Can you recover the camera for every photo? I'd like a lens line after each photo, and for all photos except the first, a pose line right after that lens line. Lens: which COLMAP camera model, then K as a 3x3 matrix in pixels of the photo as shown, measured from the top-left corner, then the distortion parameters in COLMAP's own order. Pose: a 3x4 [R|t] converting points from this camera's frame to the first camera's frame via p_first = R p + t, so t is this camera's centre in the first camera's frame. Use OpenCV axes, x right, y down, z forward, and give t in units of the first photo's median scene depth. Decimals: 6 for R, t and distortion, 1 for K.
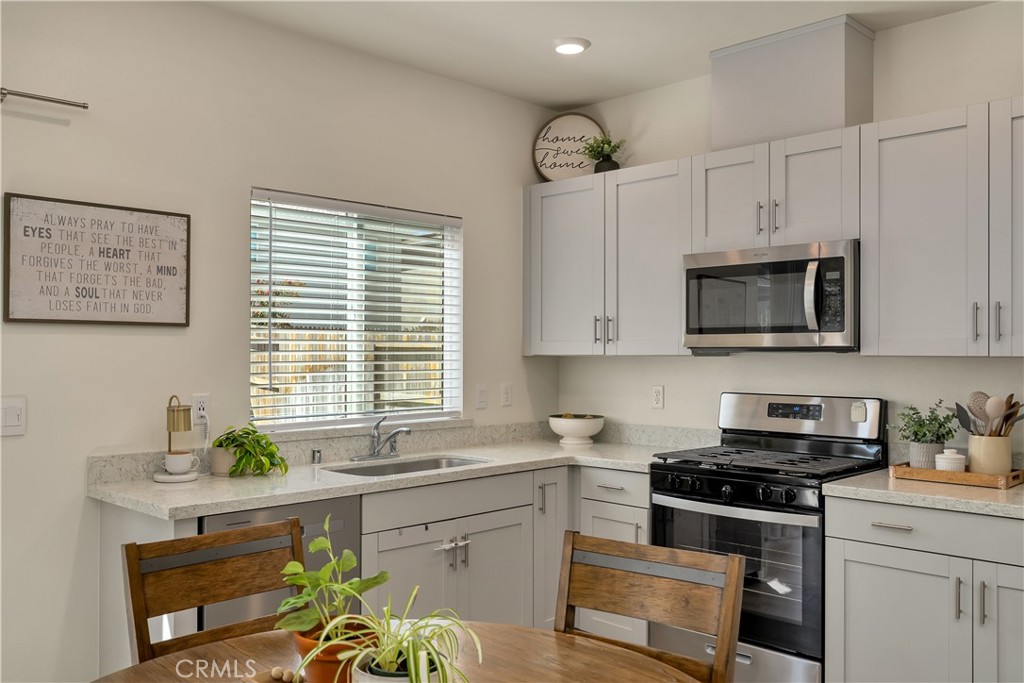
lens RADIAL K [[869.2, 0, 512.1], [0, 869.2, 356.8], [0, 0, 1]] dist [0.009240, 0.005708]
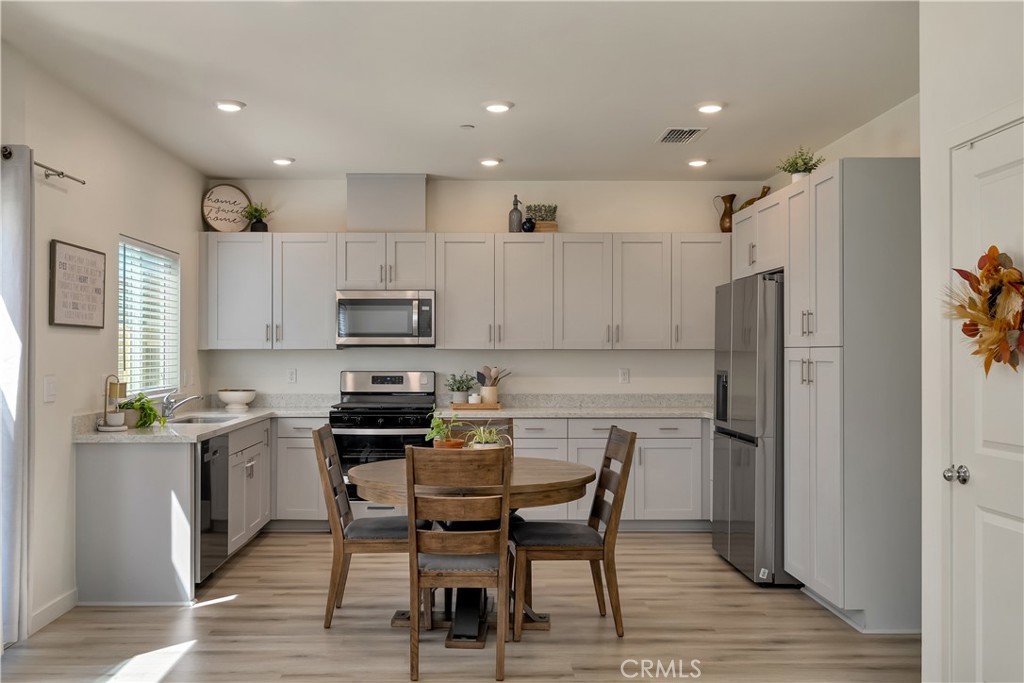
lens RADIAL K [[909.4, 0, 512.0], [0, 909.4, 341.5], [0, 0, 1]] dist [-0.076165, 0.000713]
pose [[0.673557, 0.006505, 0.739107, -0.952341], [0.003784, 0.999918, -0.012249, 0.007141], [-0.739126, 0.011047, 0.673477, -0.491815]]
